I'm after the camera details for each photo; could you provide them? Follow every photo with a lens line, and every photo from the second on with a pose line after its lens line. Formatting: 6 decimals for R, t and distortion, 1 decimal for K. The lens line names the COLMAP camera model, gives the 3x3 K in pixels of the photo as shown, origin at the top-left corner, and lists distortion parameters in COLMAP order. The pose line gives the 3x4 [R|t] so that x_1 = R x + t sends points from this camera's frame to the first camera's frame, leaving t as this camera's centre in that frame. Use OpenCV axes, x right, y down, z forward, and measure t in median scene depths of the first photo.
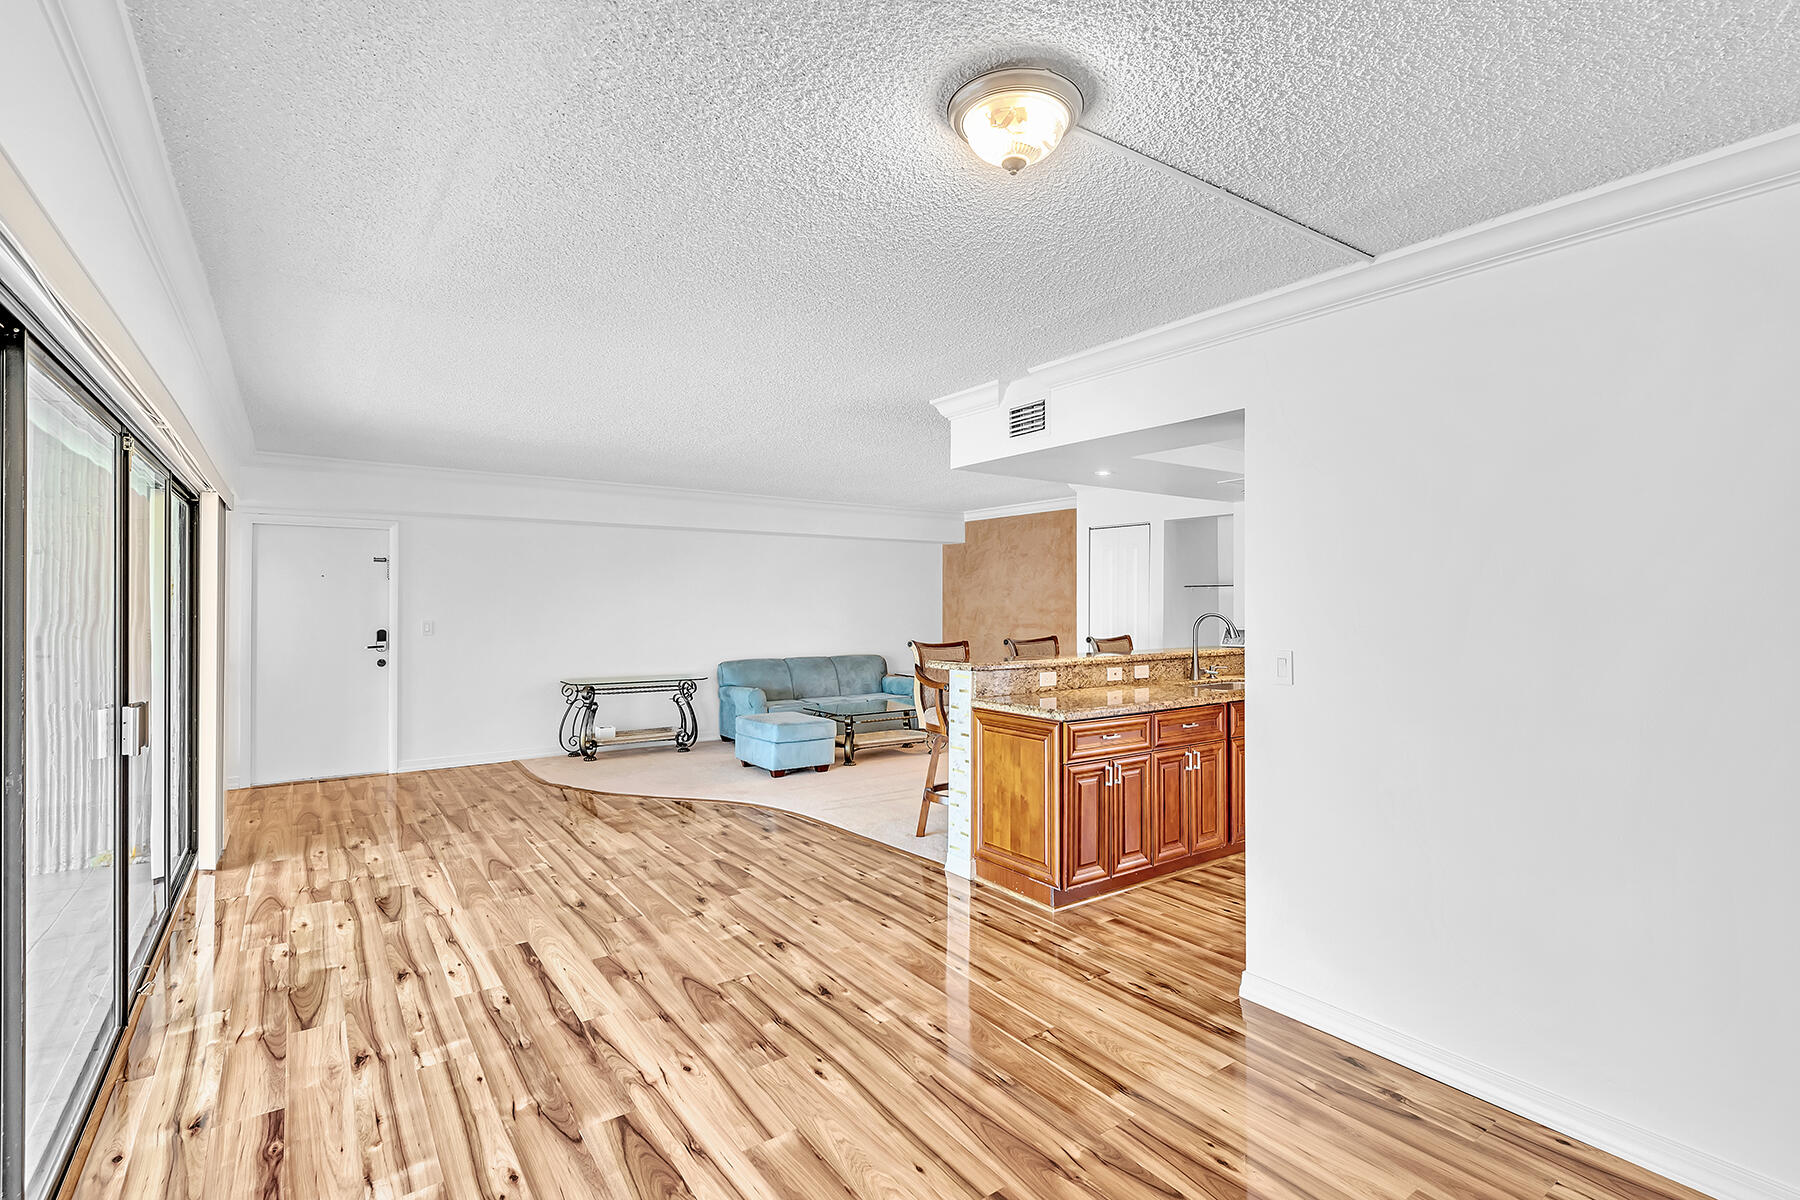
lens RADIAL K [[817.2, 0, 890.1], [0, 817.2, 599.1], [0, 0, 1]] dist [0.014762, -0.006180]
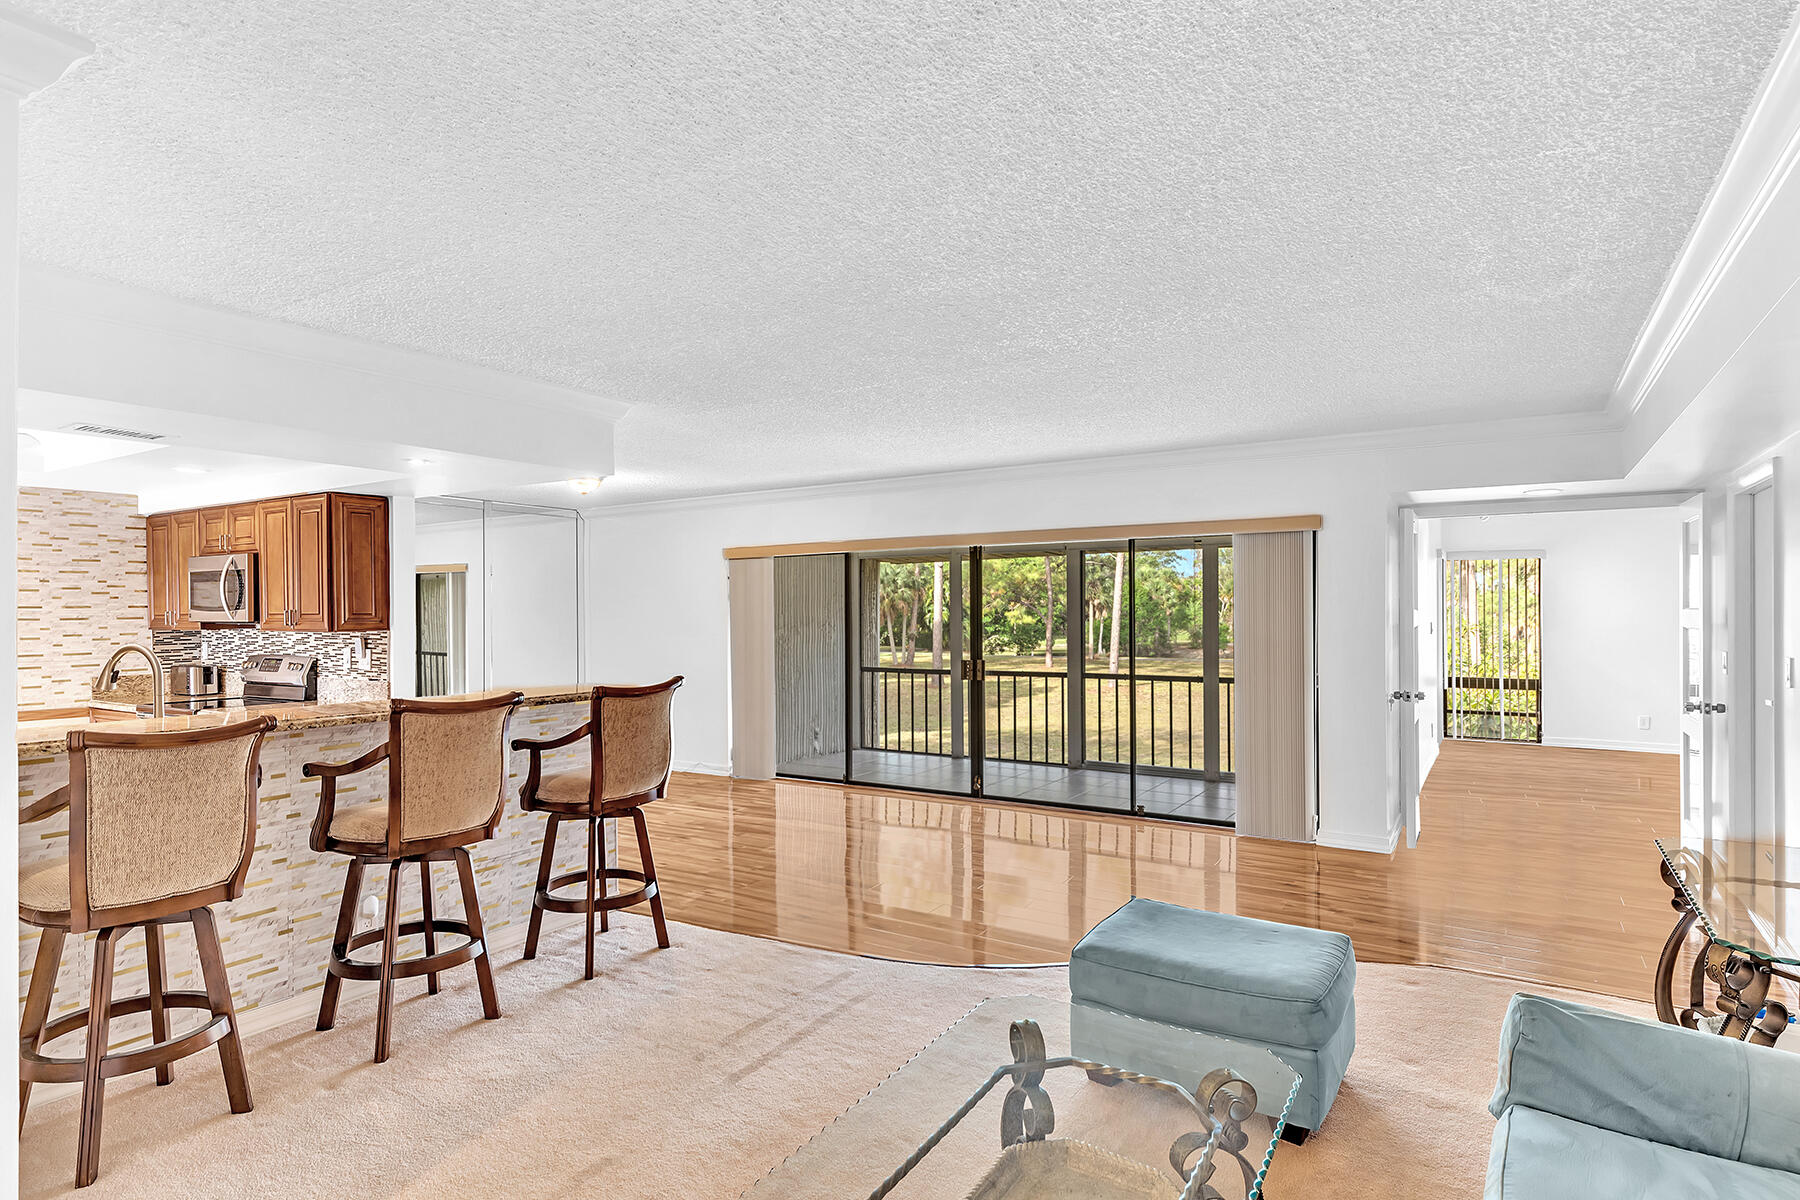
lens RADIAL K [[954.6, 0, 916.1], [0, 954.6, 616.1], [0, 0, 1]] dist [-0.002608, 0.000539]
pose [[-0.917828, 0.005741, -0.396938, 0.205139], [0.004556, 0.999982, 0.003928, -0.004542], [0.396953, 0.001797, -0.917837, 2.326437]]
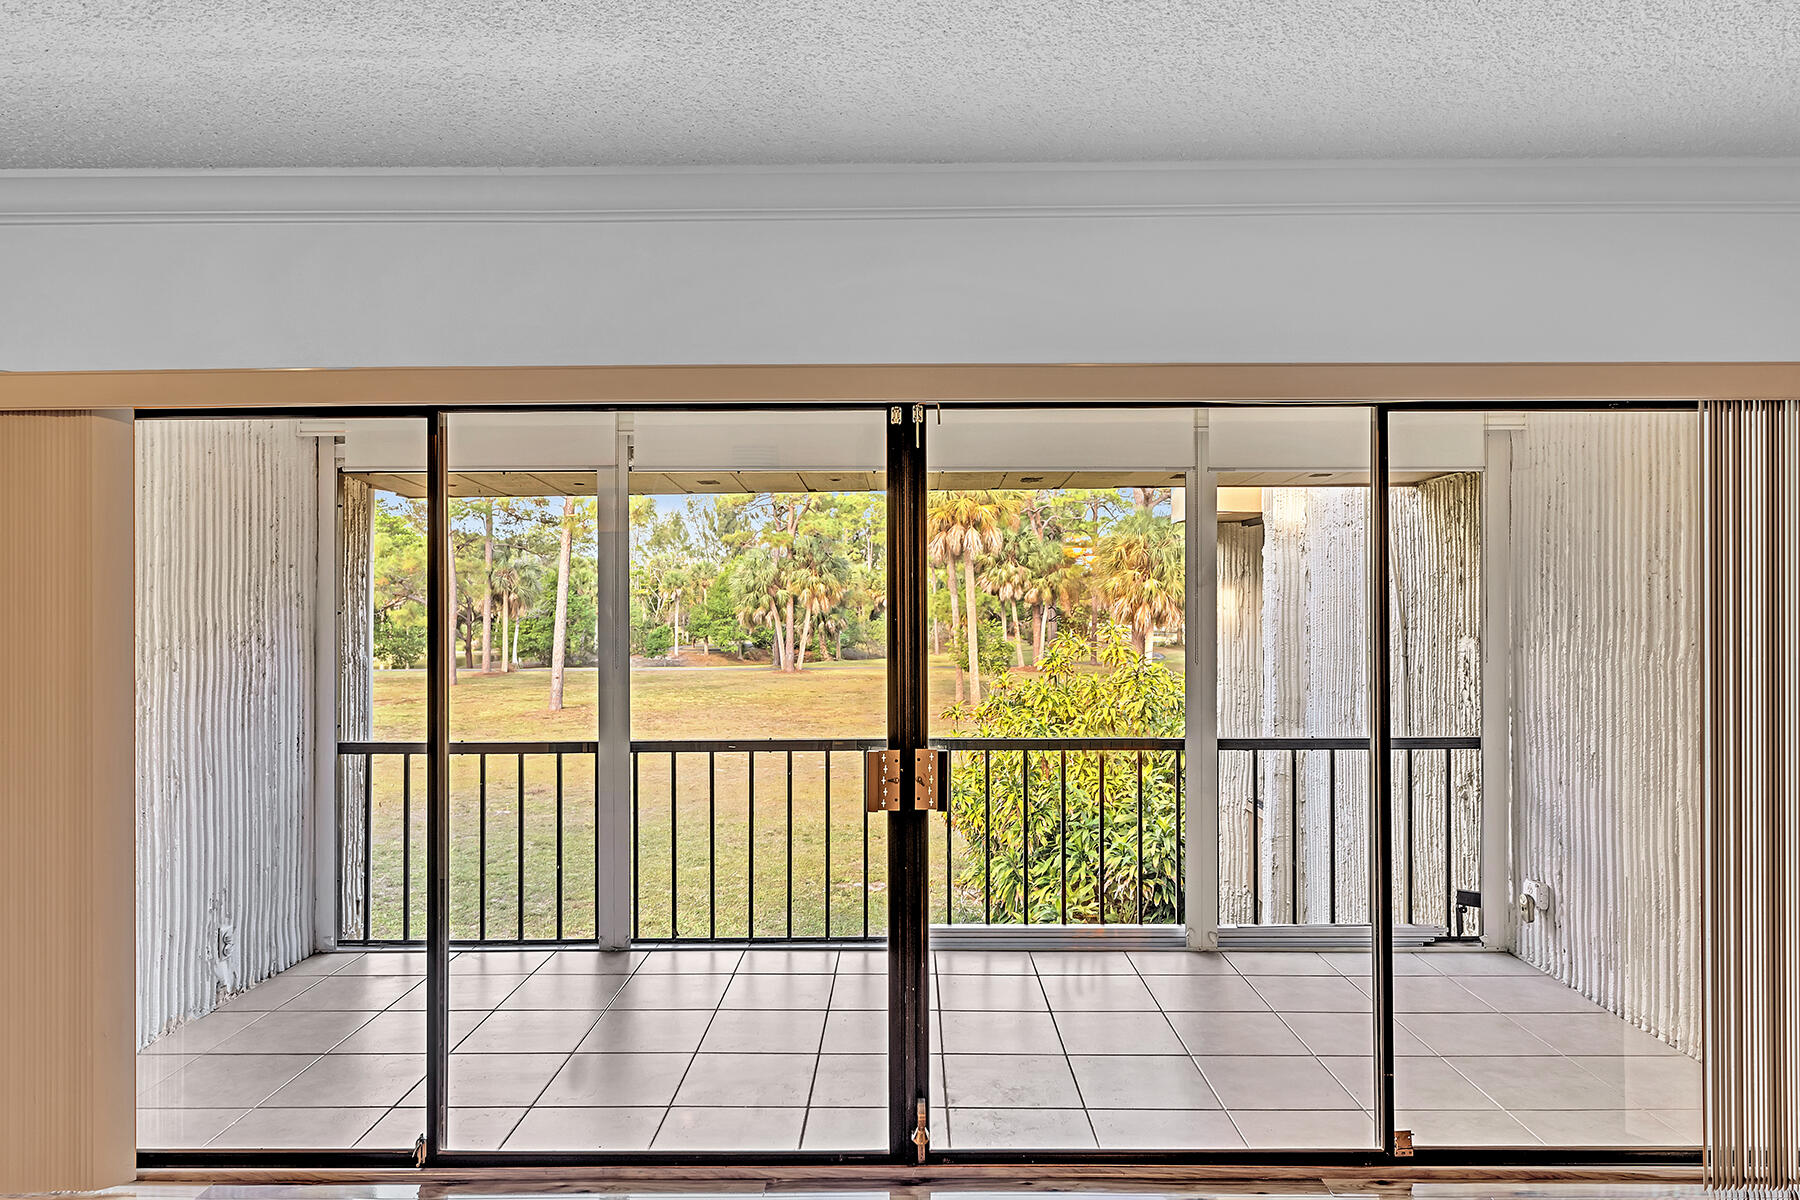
lens RADIAL K [[1153.2, 0, 905.6], [0, 1153.2, 583.2], [0, 0, 1]] dist [0.023616, -0.003751]
pose [[-0.576030, -0.017356, -0.817244, -0.009411], [0.001952, 0.999742, -0.022608, -0.001411], [0.817426, -0.014618, -0.575848, 1.108726]]
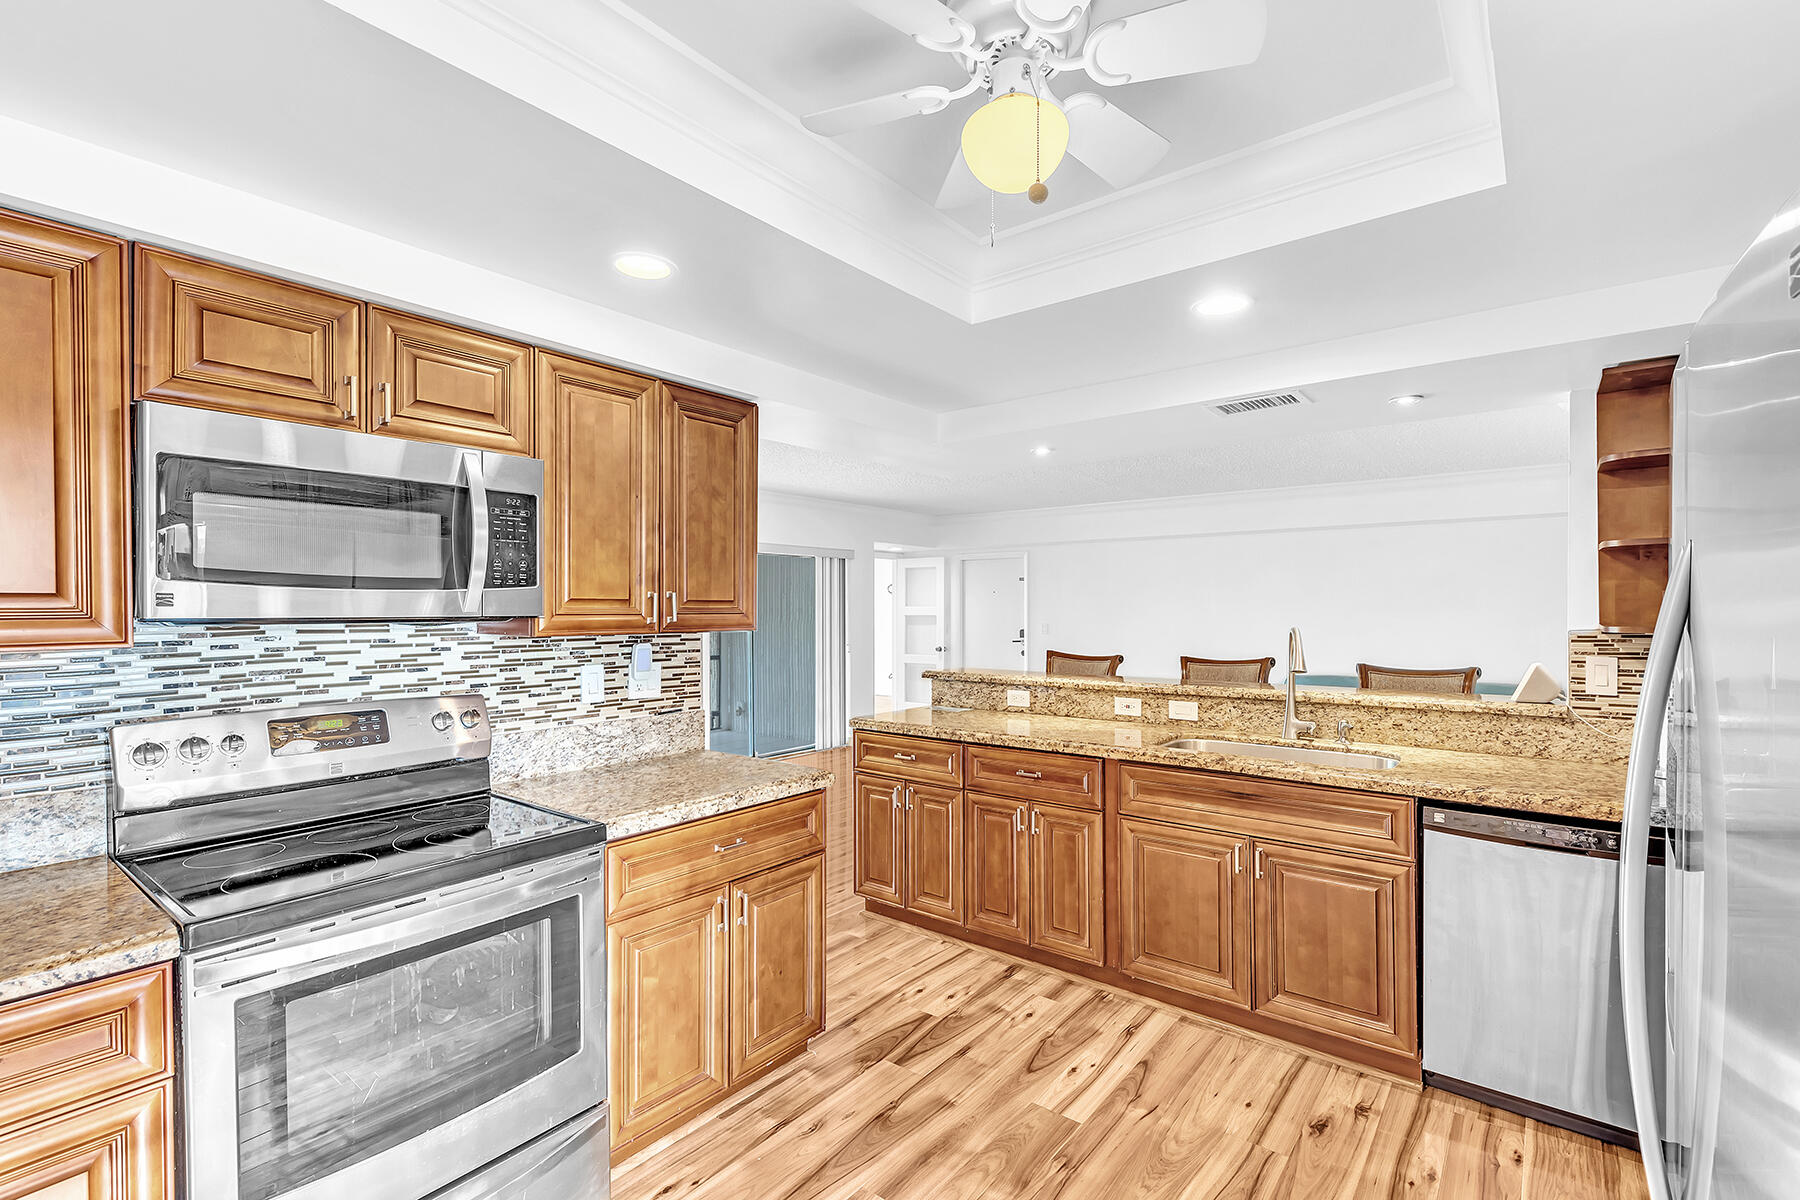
lens RADIAL K [[807.5, 0, 901.4], [0, 807.5, 607.8], [0, 0, 1]] dist [0.013878, -0.008100]
pose [[0.282847, -0.002789, -0.959161, 1.121505], [0.006801, 0.999976, -0.000902, 0.000868], [0.959141, -0.006268, 0.282860, 0.721569]]
